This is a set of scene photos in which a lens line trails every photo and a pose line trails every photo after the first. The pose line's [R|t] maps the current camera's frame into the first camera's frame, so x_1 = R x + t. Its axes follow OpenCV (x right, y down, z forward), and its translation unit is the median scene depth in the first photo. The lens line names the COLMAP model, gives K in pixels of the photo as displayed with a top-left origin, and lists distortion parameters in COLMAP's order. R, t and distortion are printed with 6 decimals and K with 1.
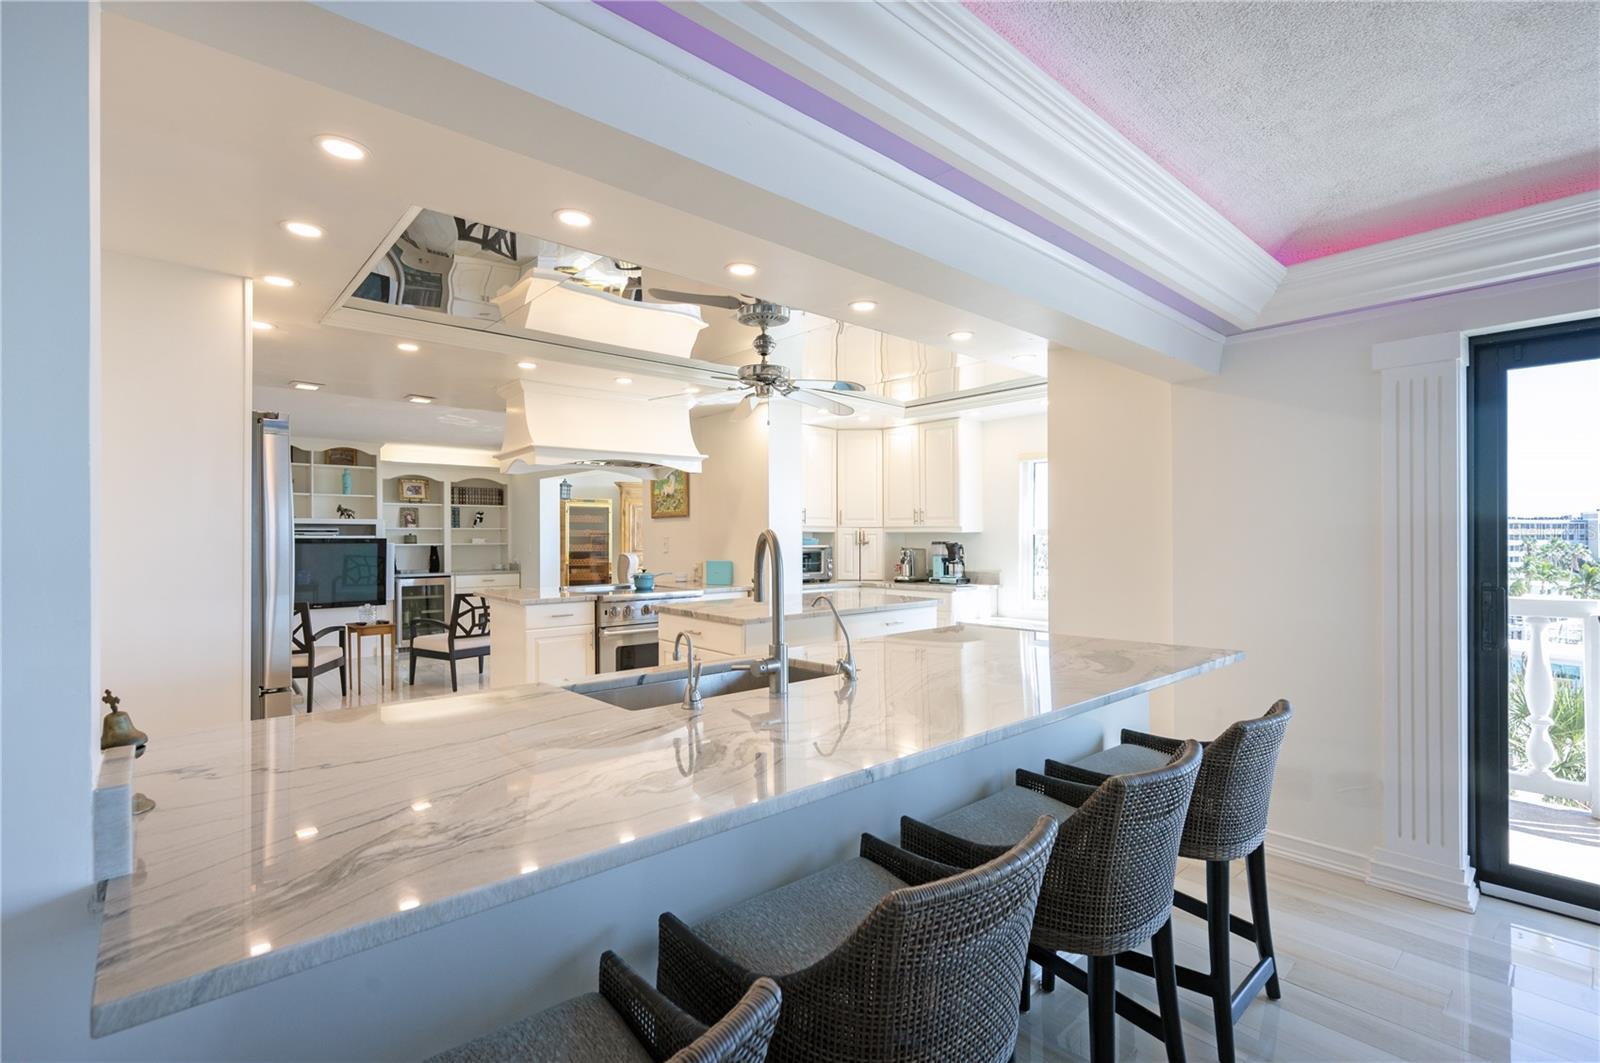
lens RADIAL K [[728.3, 0, 795.1], [0, 728.3, 538.1], [0, 0, 1]] dist [0.003416, -0.000713]
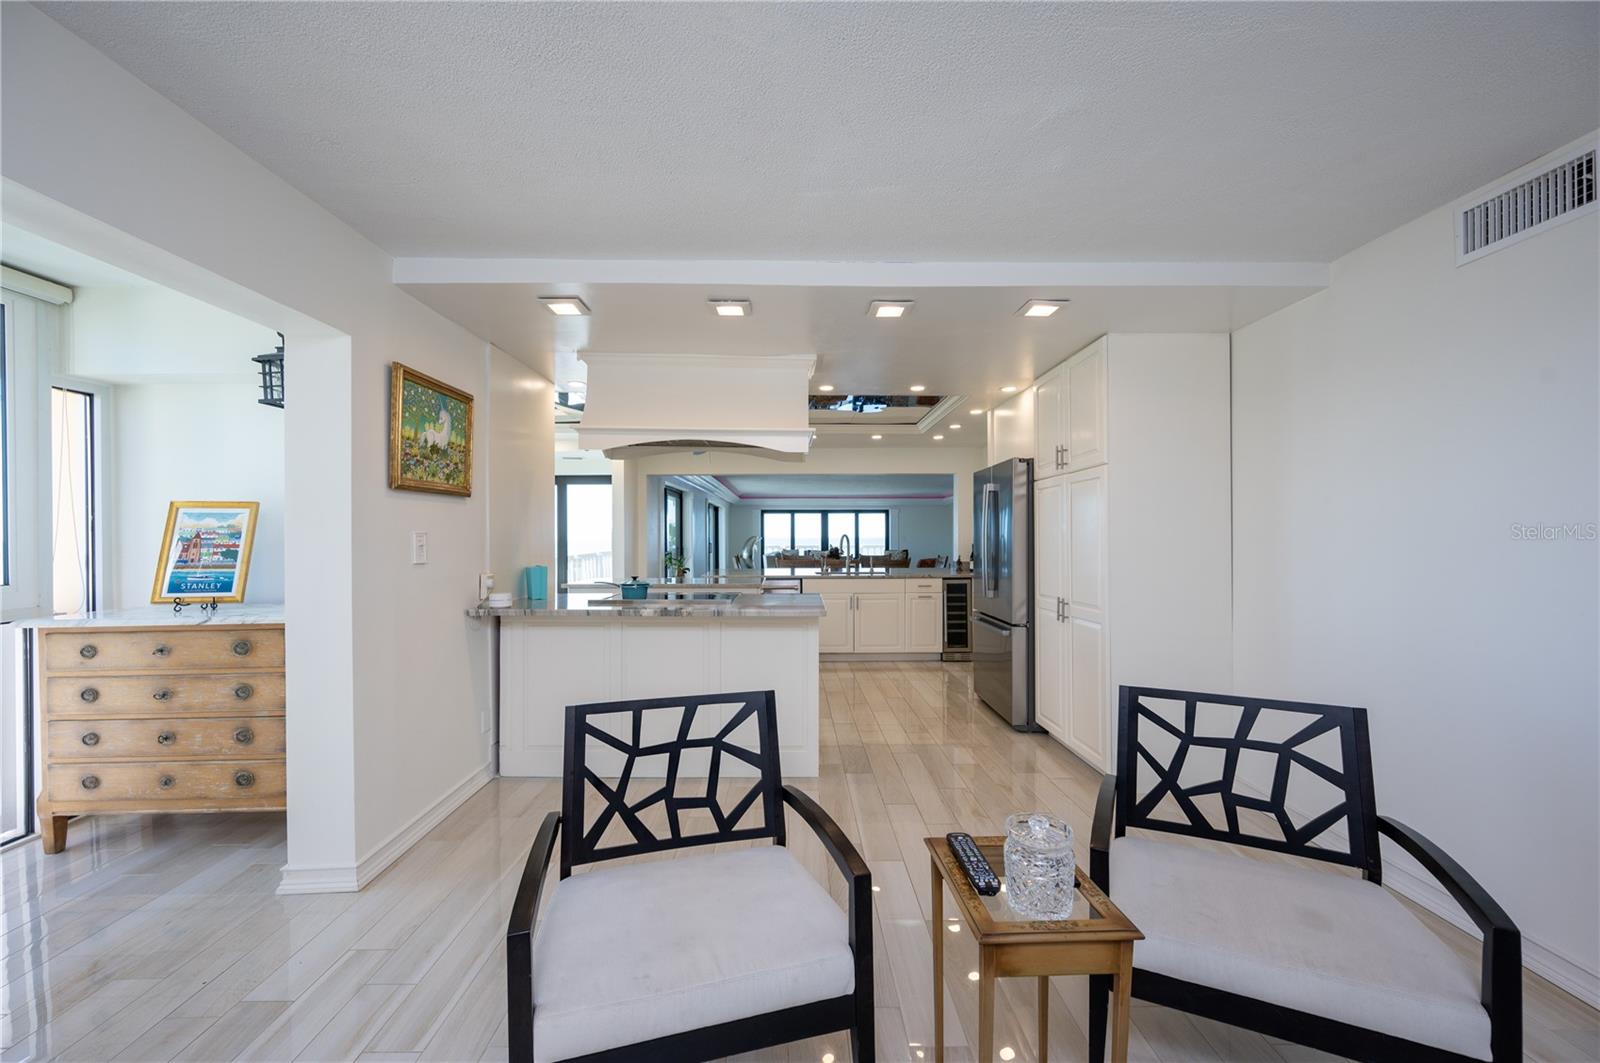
lens RADIAL K [[636.9, 0, 804.3], [0, 636.9, 535.3], [0, 0, 1]] dist [0.001374, -0.000325]
pose [[-0.773095, 0.006507, 0.634256, -0.639886], [0.006284, 0.999977, -0.002598, 0.002605], [-0.634259, 0.001977, -0.773118, 1.177752]]
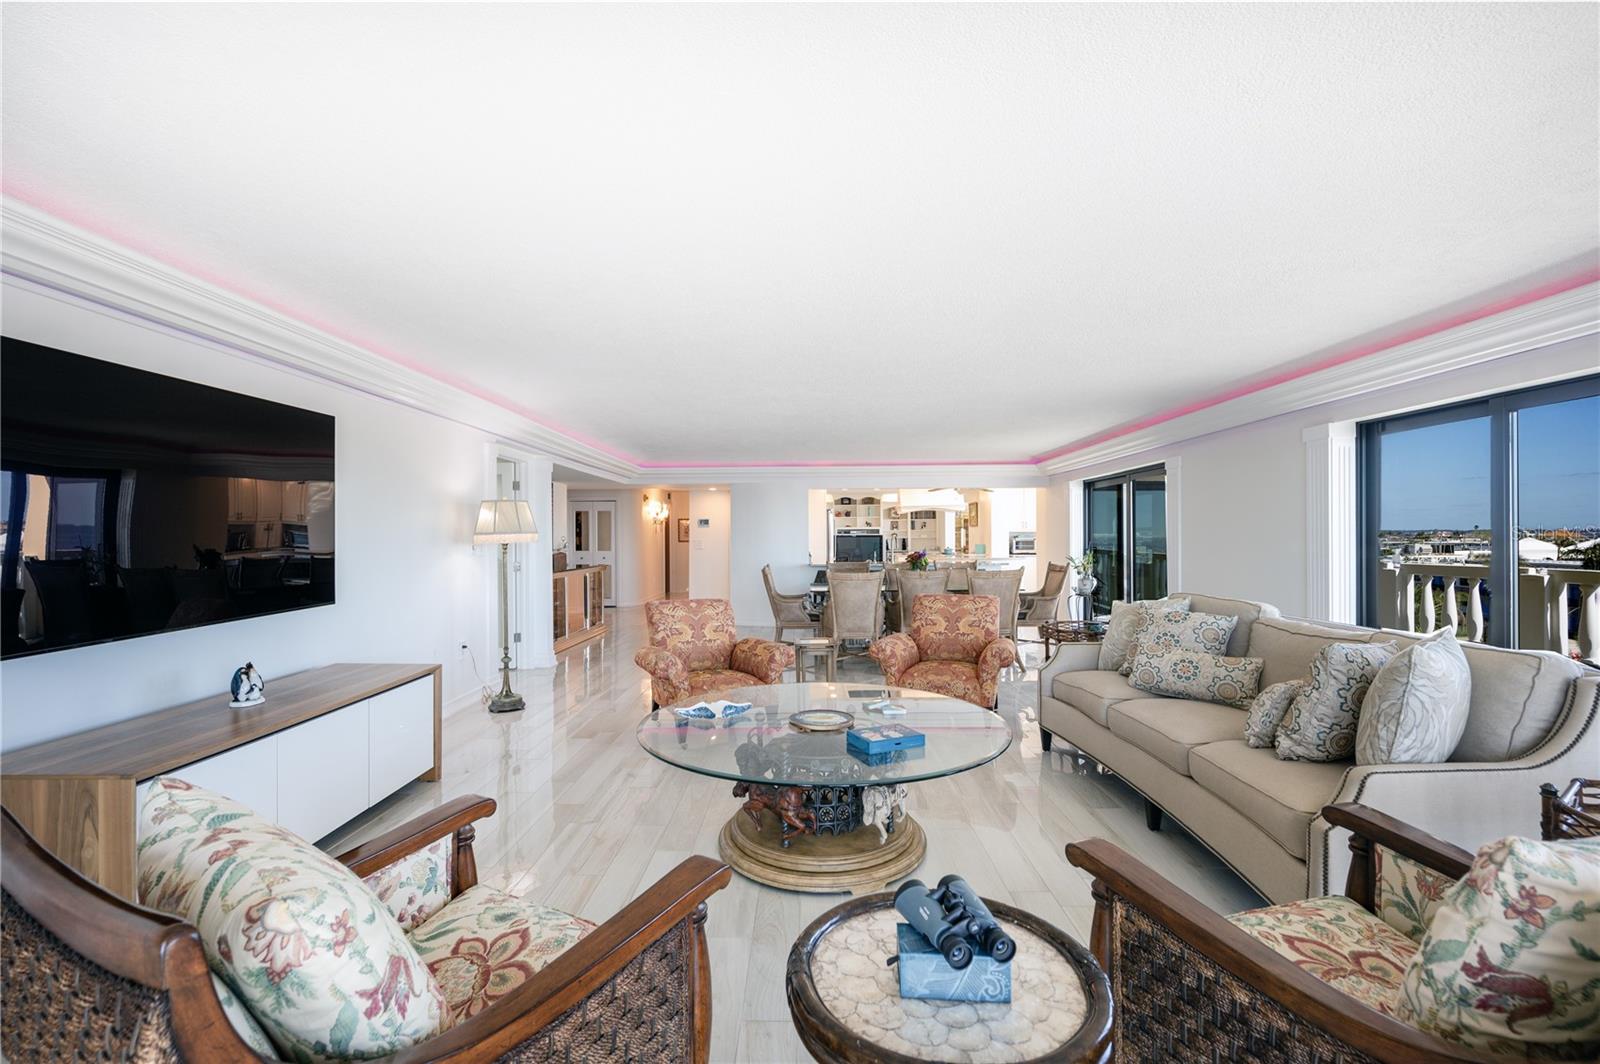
lens RADIAL K [[701.8, 0, 805.1], [0, 701.8, 537.0], [0, 0, 1]] dist [0.012345, 0.000503]
pose [[0.750258, -0.001843, -0.661142, 0.918796], [0.004719, 0.999986, 0.002567, -0.001120], [0.661128, -0.005046, 0.750256, -1.060215]]
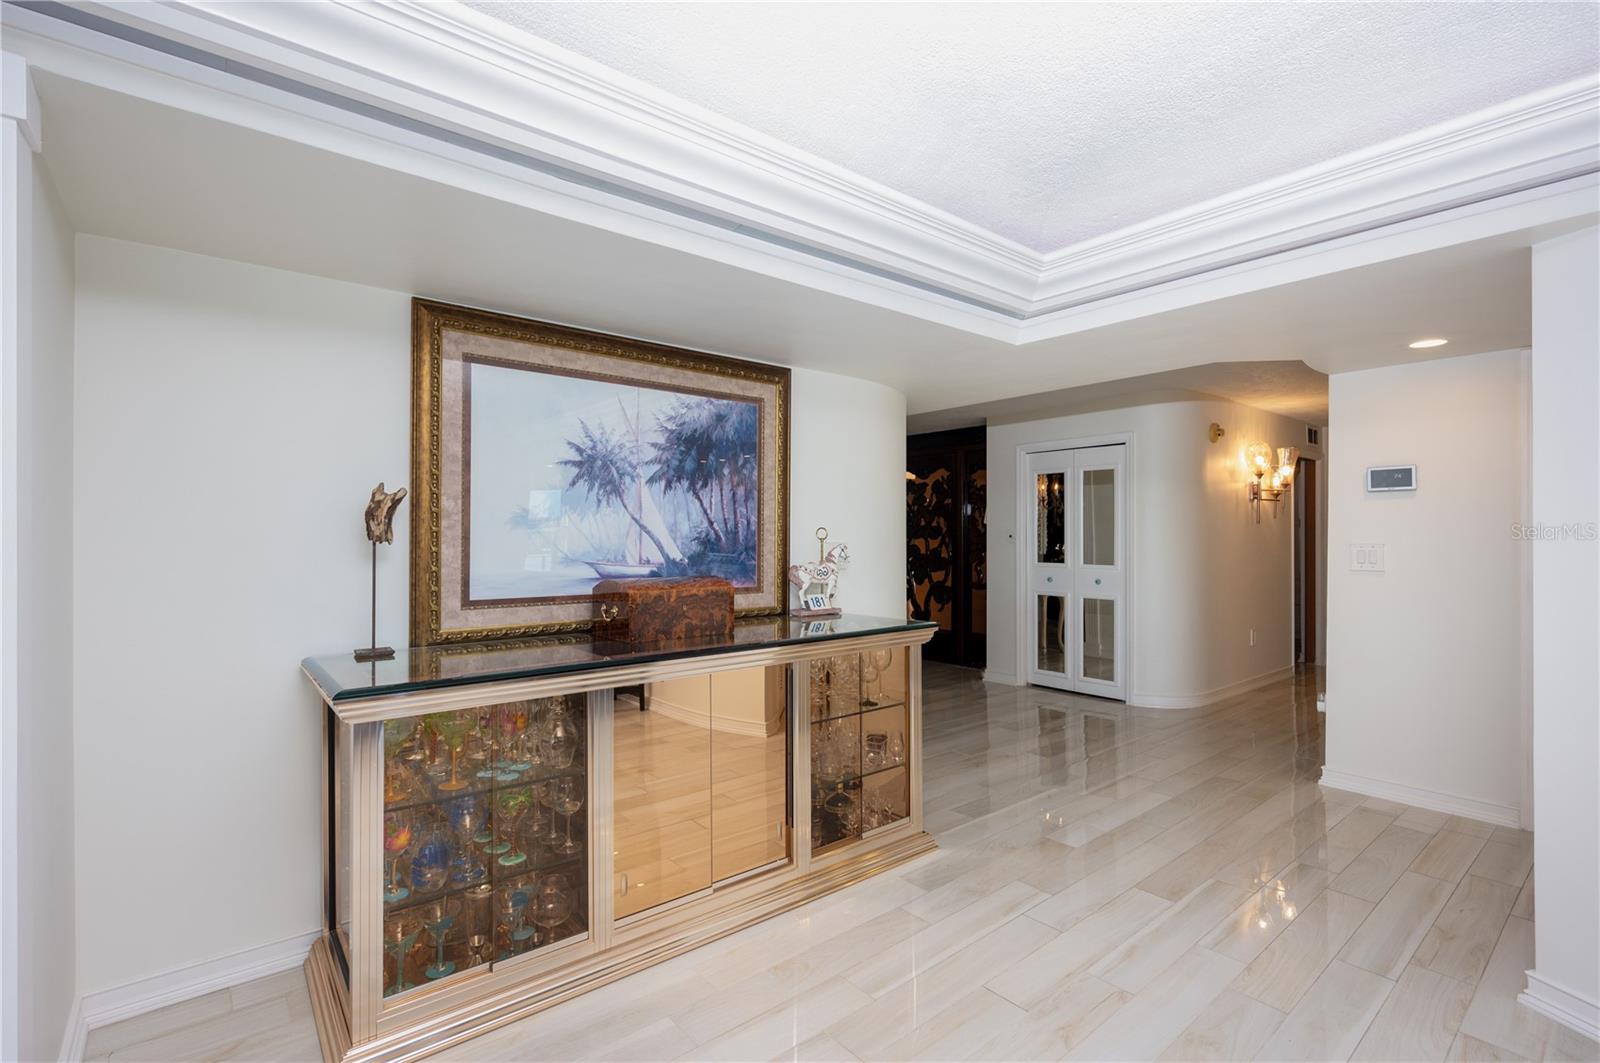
lens RADIAL K [[728.3, 0, 792.3], [0, 728.3, 530.5], [0, 0, 1]] dist [0.003416, -0.000713]
pose [[-0.030592, -0.002729, -0.999528, 0.036221], [-0.000797, 0.999996, -0.002706, 0.000747], [0.999532, 0.000714, -0.030594, -0.274995]]
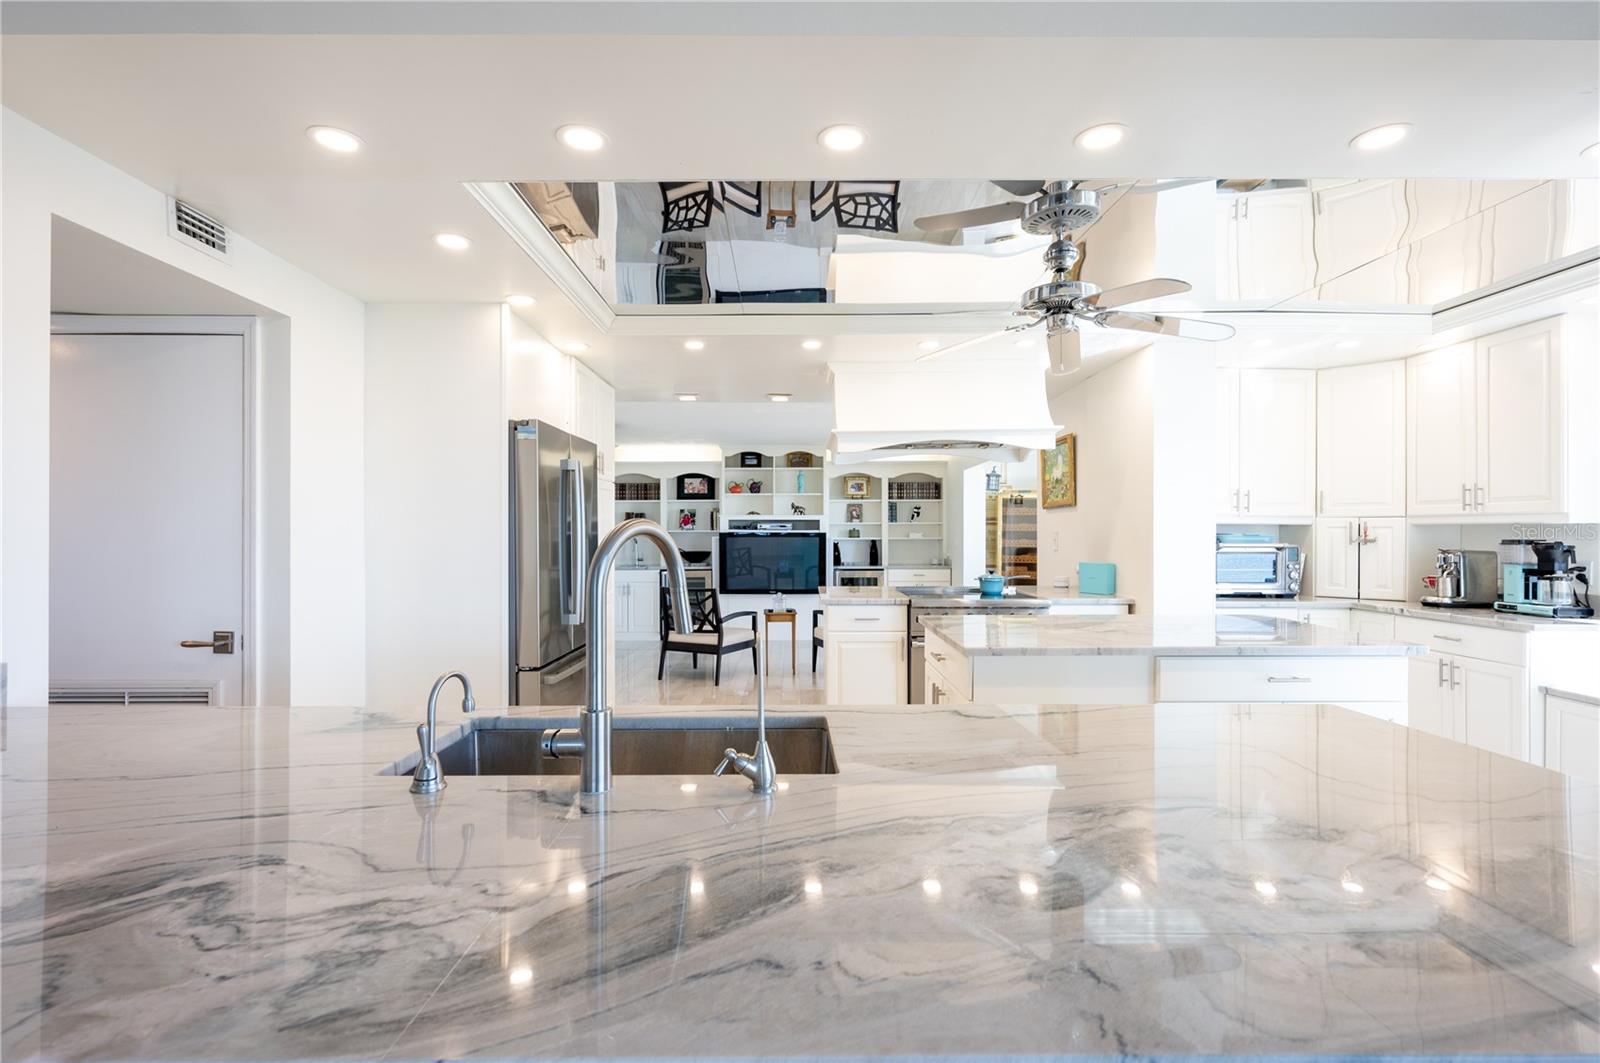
lens RADIAL K [[728.3, 0, 792.9], [0, 728.3, 536.0], [0, 0, 1]] dist [0.003416, -0.000713]
pose [[0.749605, 0.004220, -0.661872, 0.145178], [-0.001363, 0.999987, 0.004833, 0.000125], [0.661884, -0.002721, 0.749601, 0.193489]]
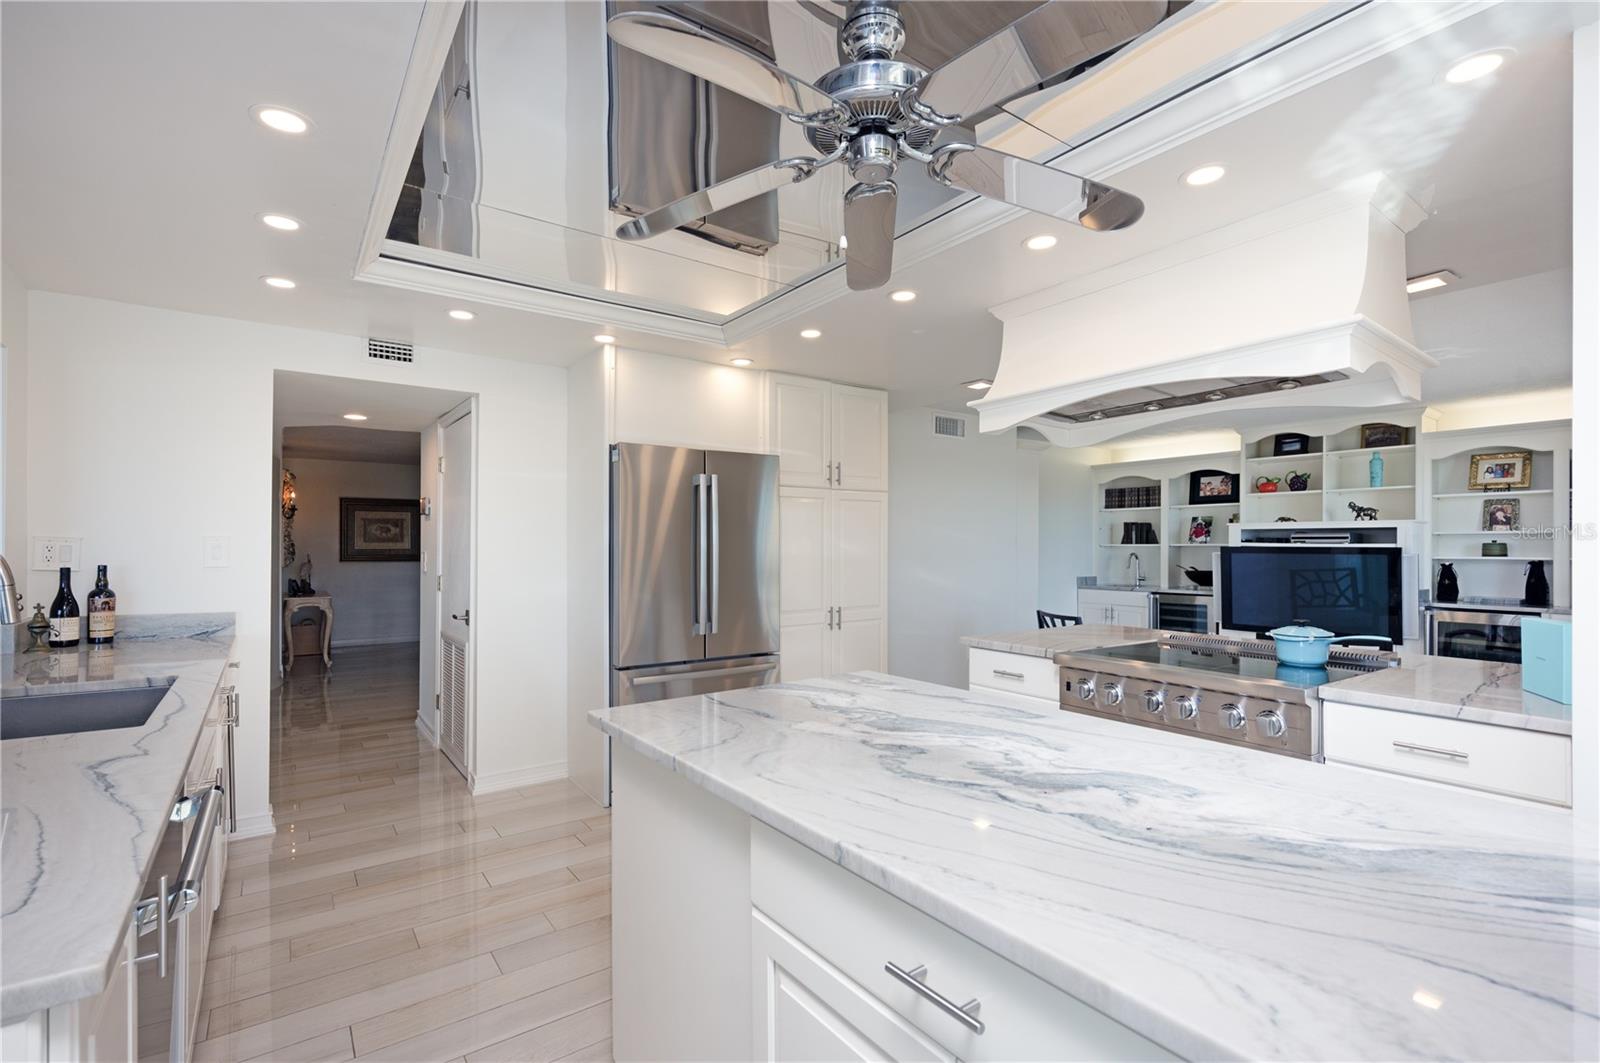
lens RADIAL K [[728.3, 0, 793.5], [0, 728.3, 545.5], [0, 0, 1]] dist [0.003416, -0.000713]
pose [[-0.110596, 0.001813, -0.993864, 0.217845], [-0.004910, 0.999985, 0.002371, -0.000440], [0.993853, 0.005142, -0.110585, 0.630587]]
